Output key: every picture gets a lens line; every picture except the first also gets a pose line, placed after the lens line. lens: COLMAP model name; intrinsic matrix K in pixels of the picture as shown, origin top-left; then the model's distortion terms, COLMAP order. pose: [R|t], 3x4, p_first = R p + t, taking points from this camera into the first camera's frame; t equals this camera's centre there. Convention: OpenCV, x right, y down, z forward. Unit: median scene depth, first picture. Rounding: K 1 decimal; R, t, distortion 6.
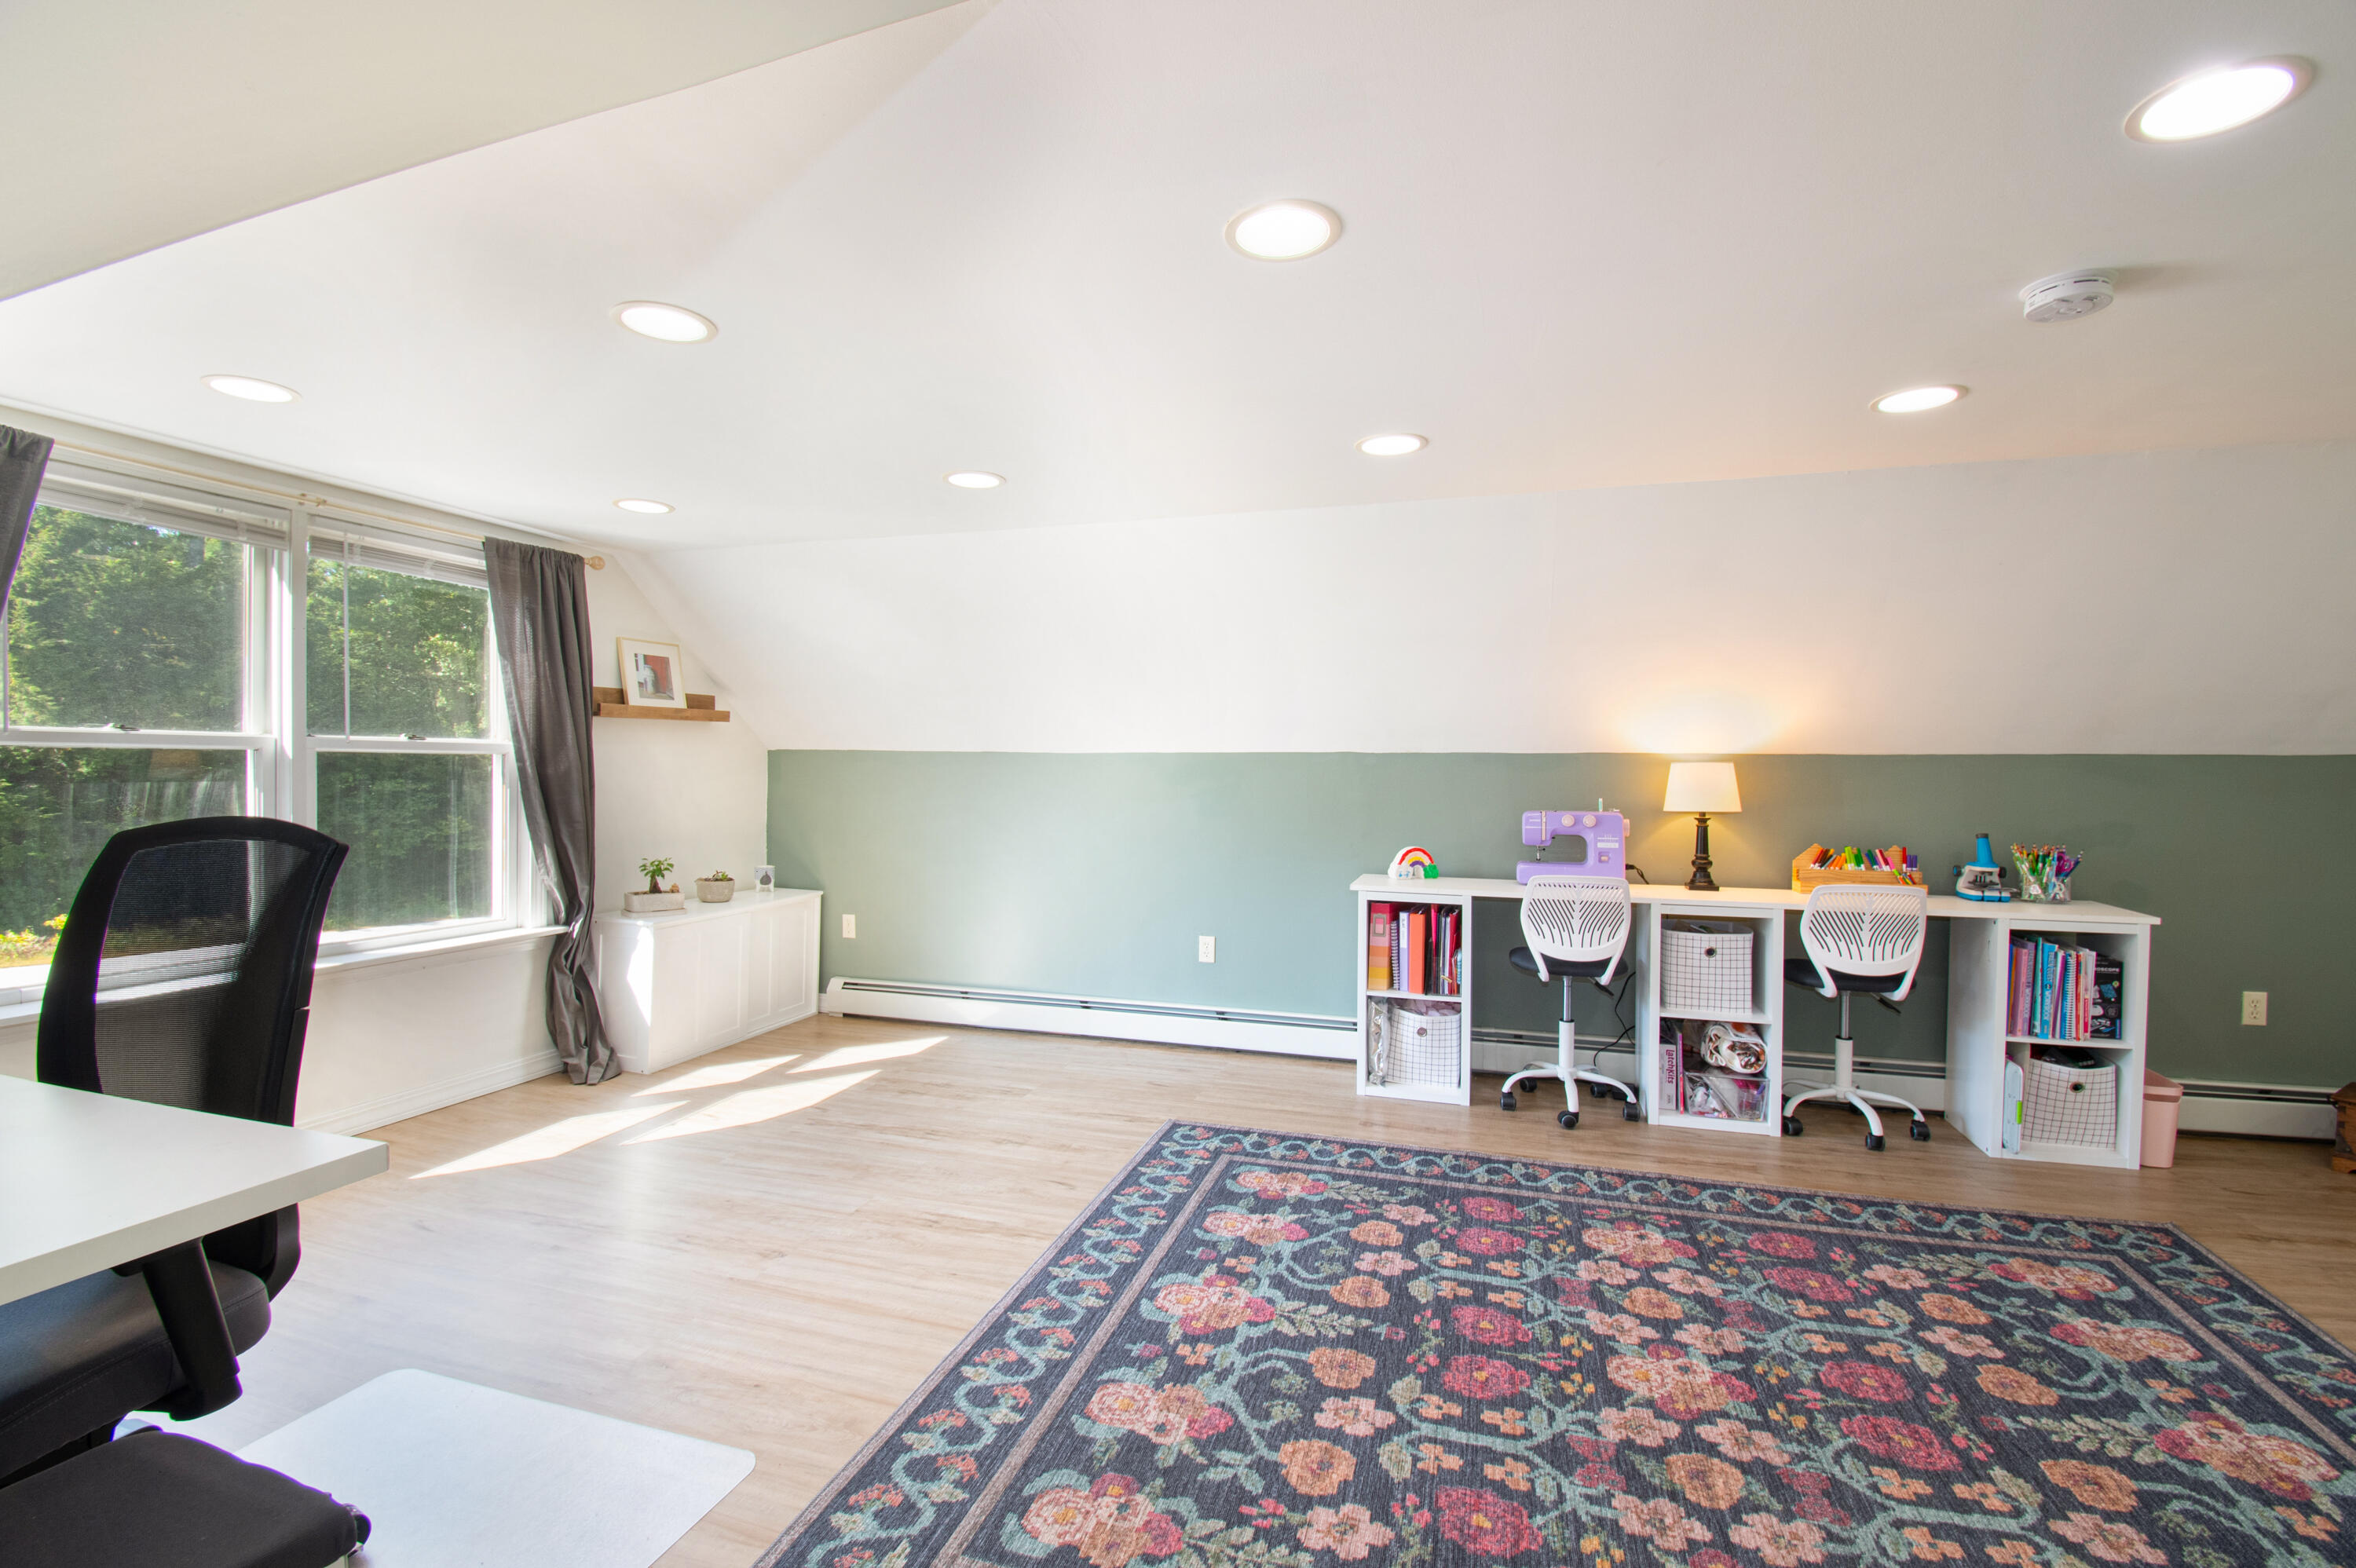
lens RADIAL K [[1032.7, 0, 1178.0], [0, 1032.7, 784.0], [0, 0, 1]] dist [0.019740, -0.021597]
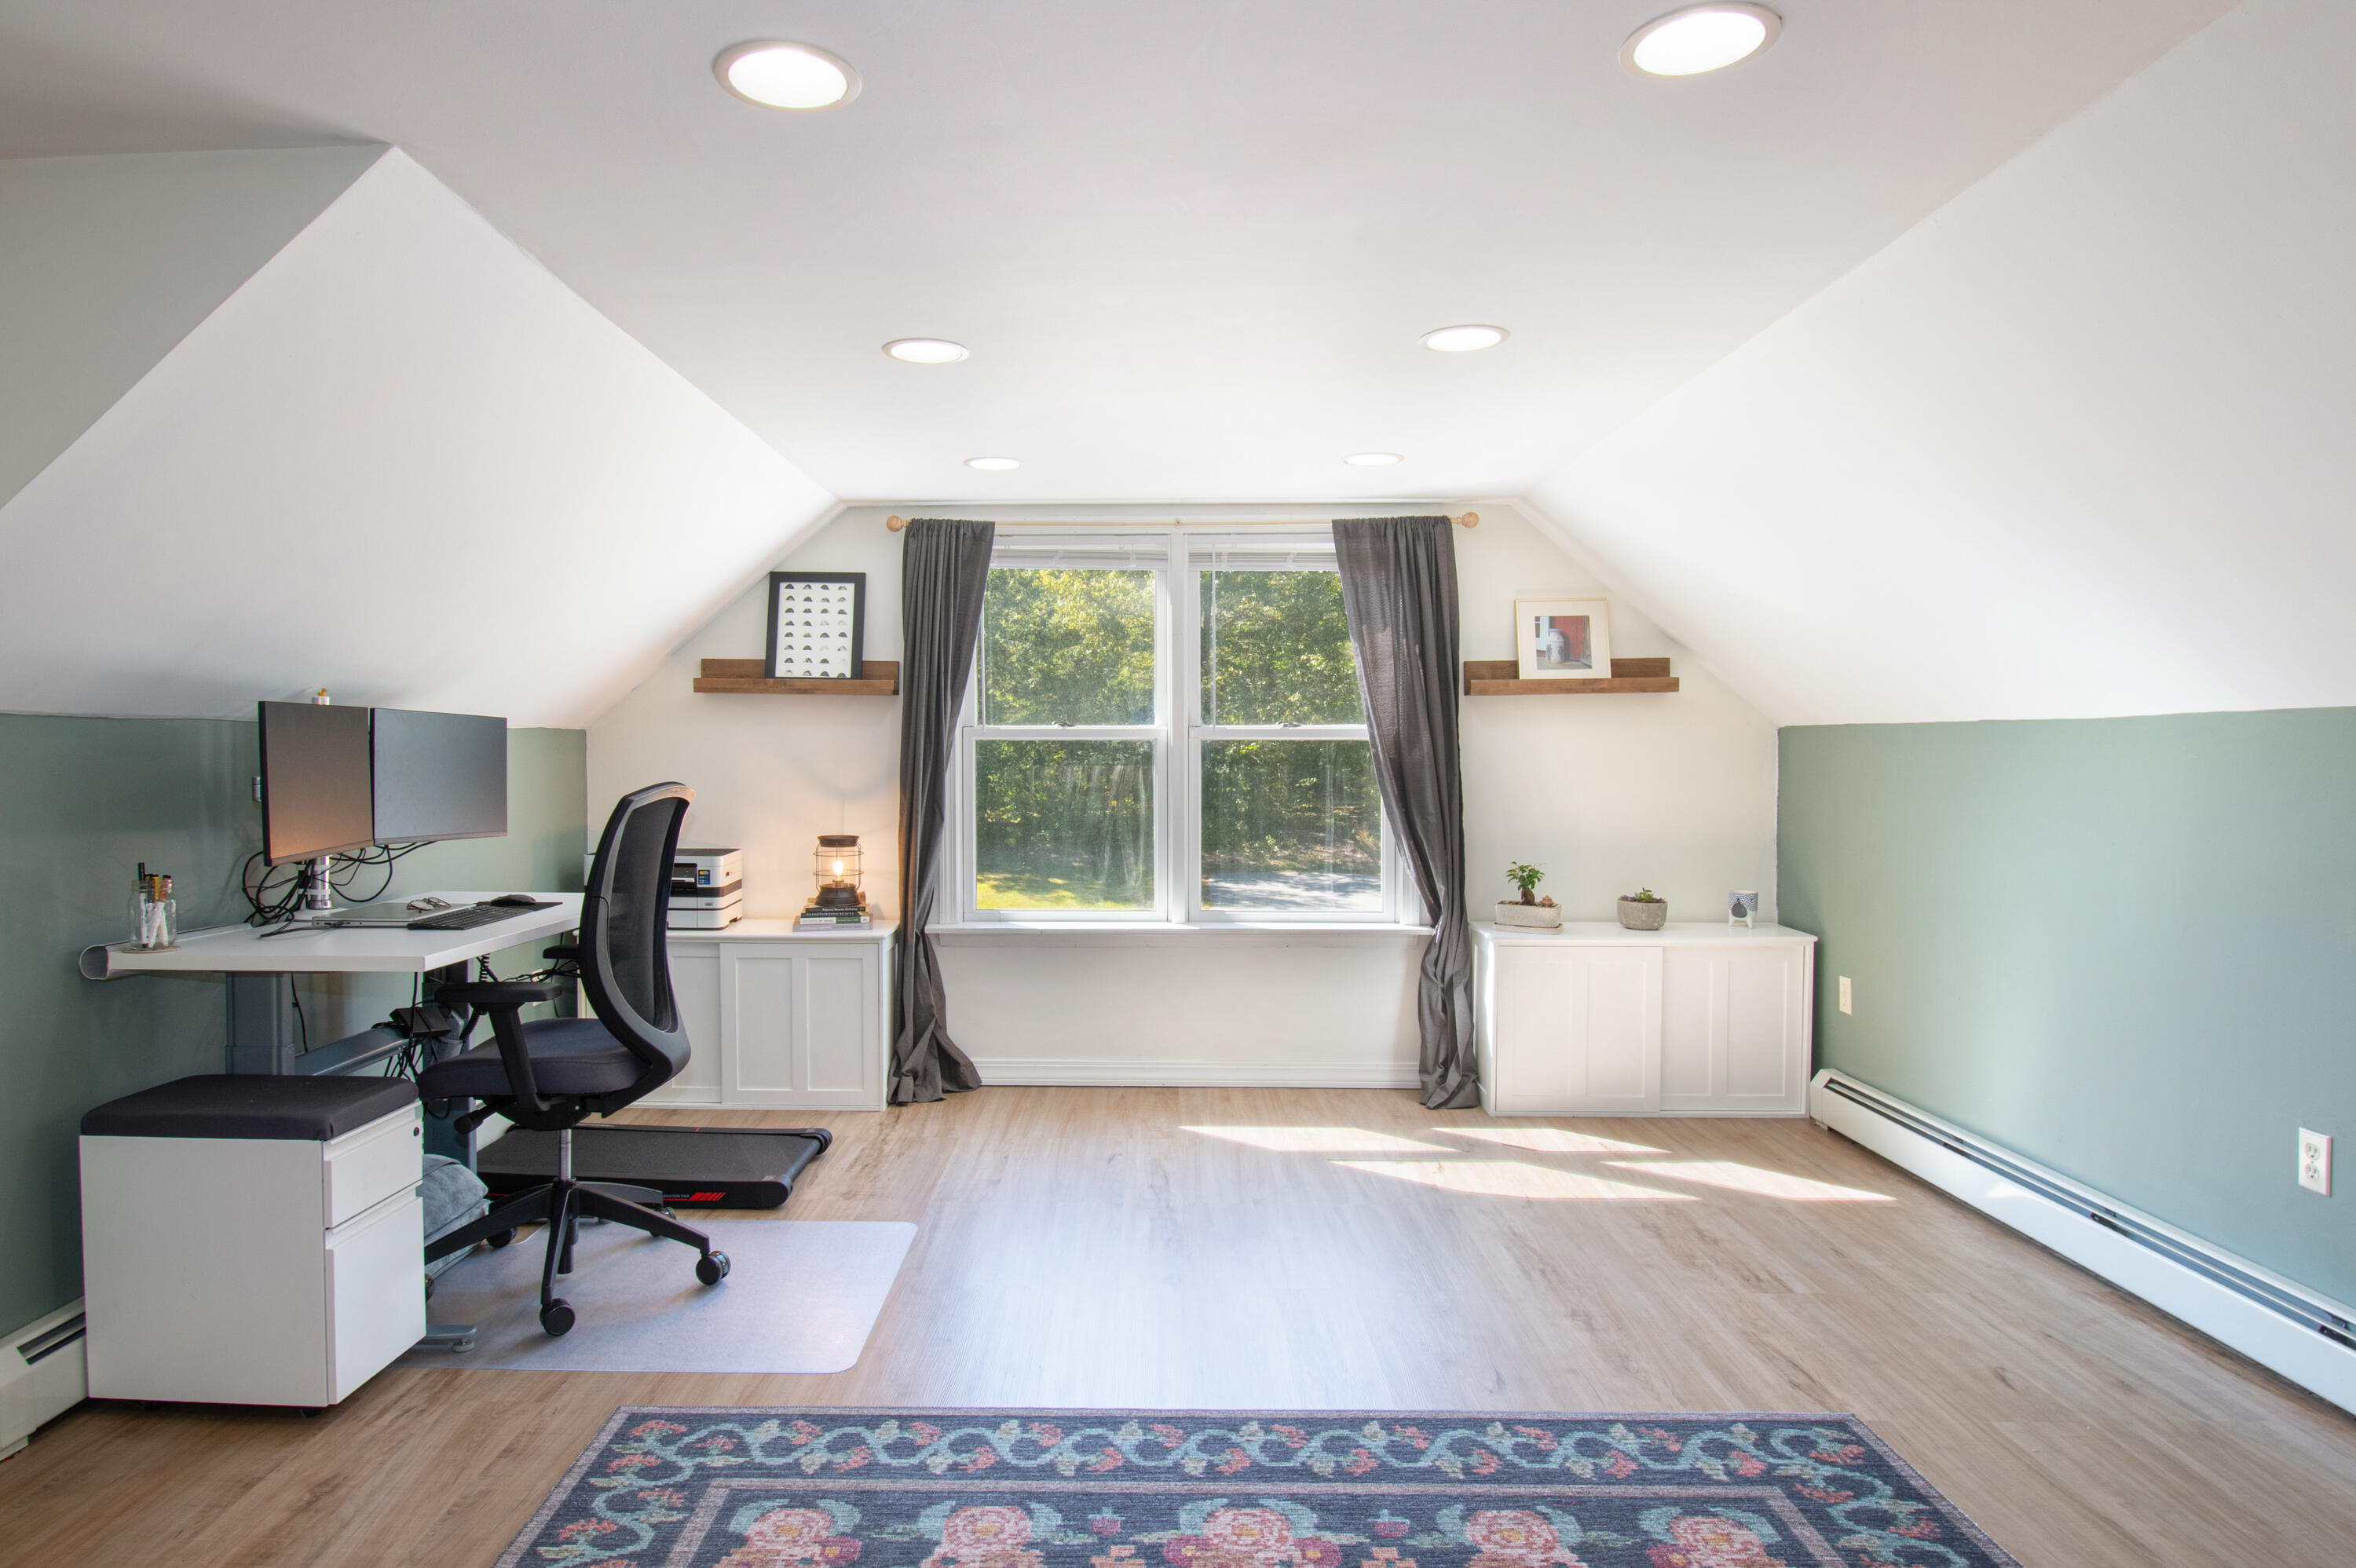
lens RADIAL K [[1335.3, 0, 1016.1], [0, 1335.3, 785.7], [0, 0, 1]] dist [0.016853, -0.021934]
pose [[0.270002, 0.015393, -0.962737, 0.513451], [-0.012700, 0.999842, 0.012425, 0.002330], [0.962776, 0.008872, 0.270155, 0.396040]]
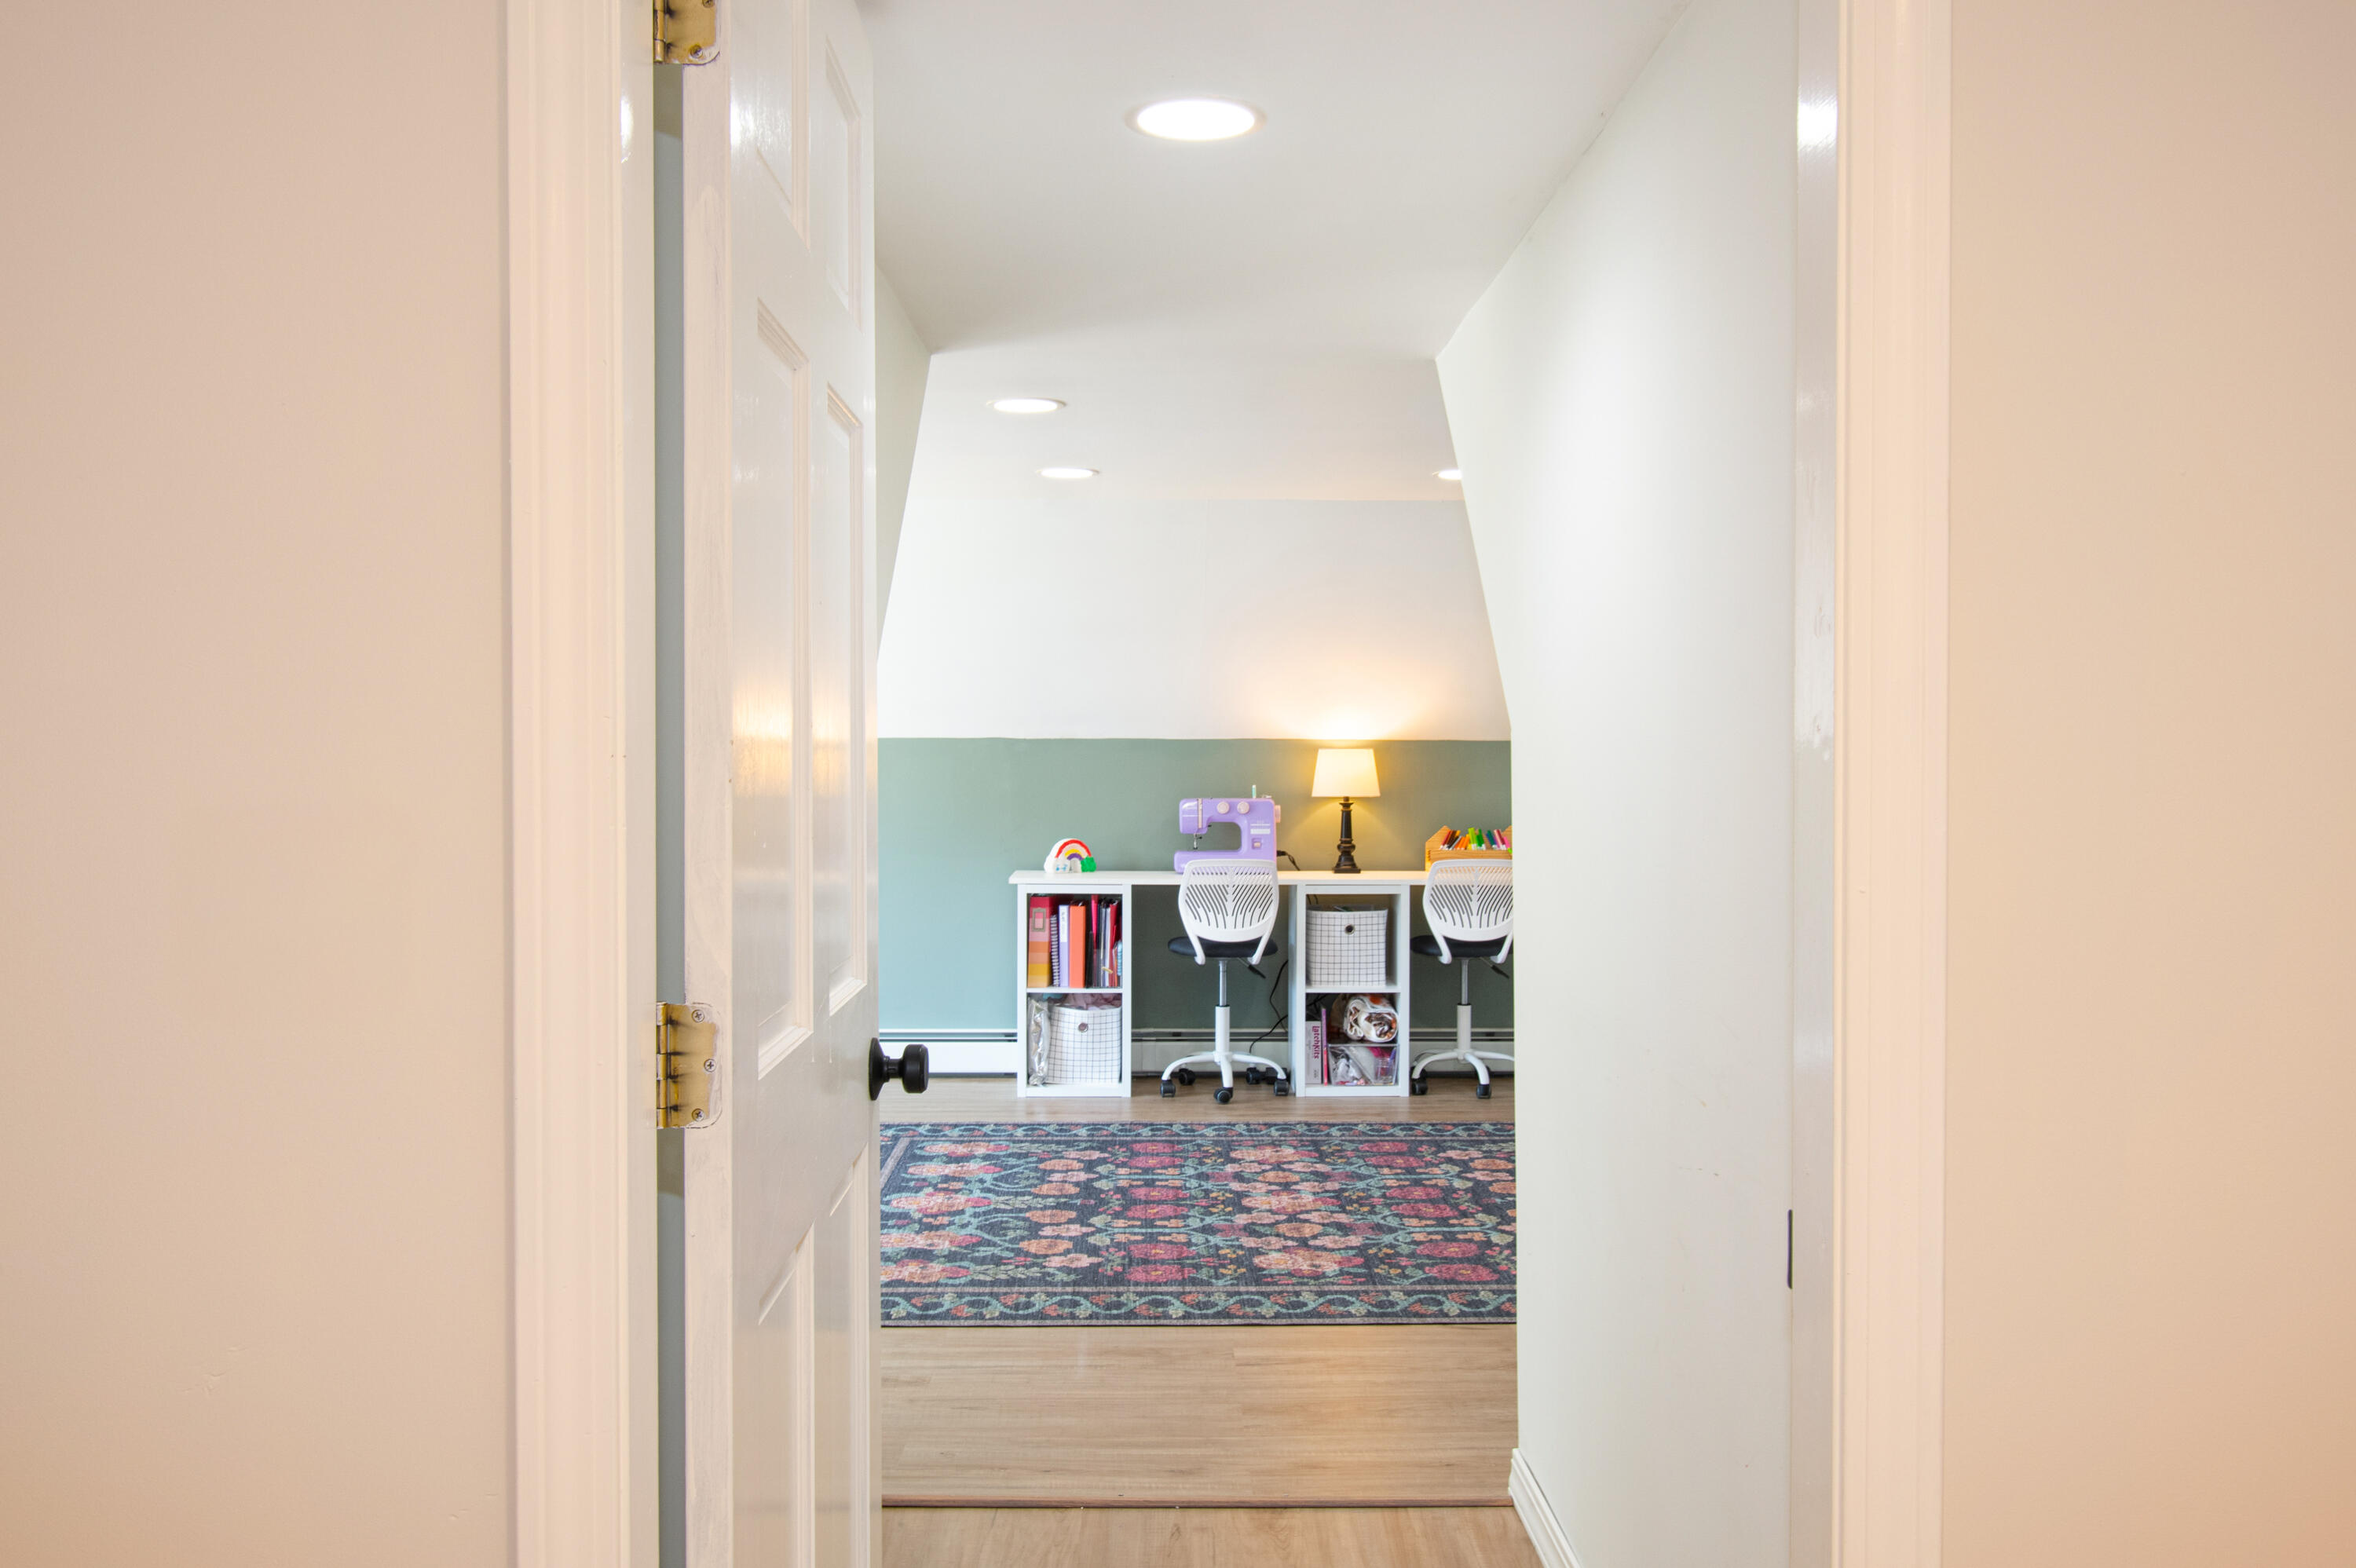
lens RADIAL K [[1960.7, 0, 1178.0], [0, 1960.7, 784.0], [0, 0, 1]] dist [-0.000278, -0.000055]
pose [[0.948882, -0.009579, 0.315486, -0.267614], [0.008942, 0.999954, 0.003466, 0.006148], [-0.315505, -0.000467, 0.948924, -0.802595]]
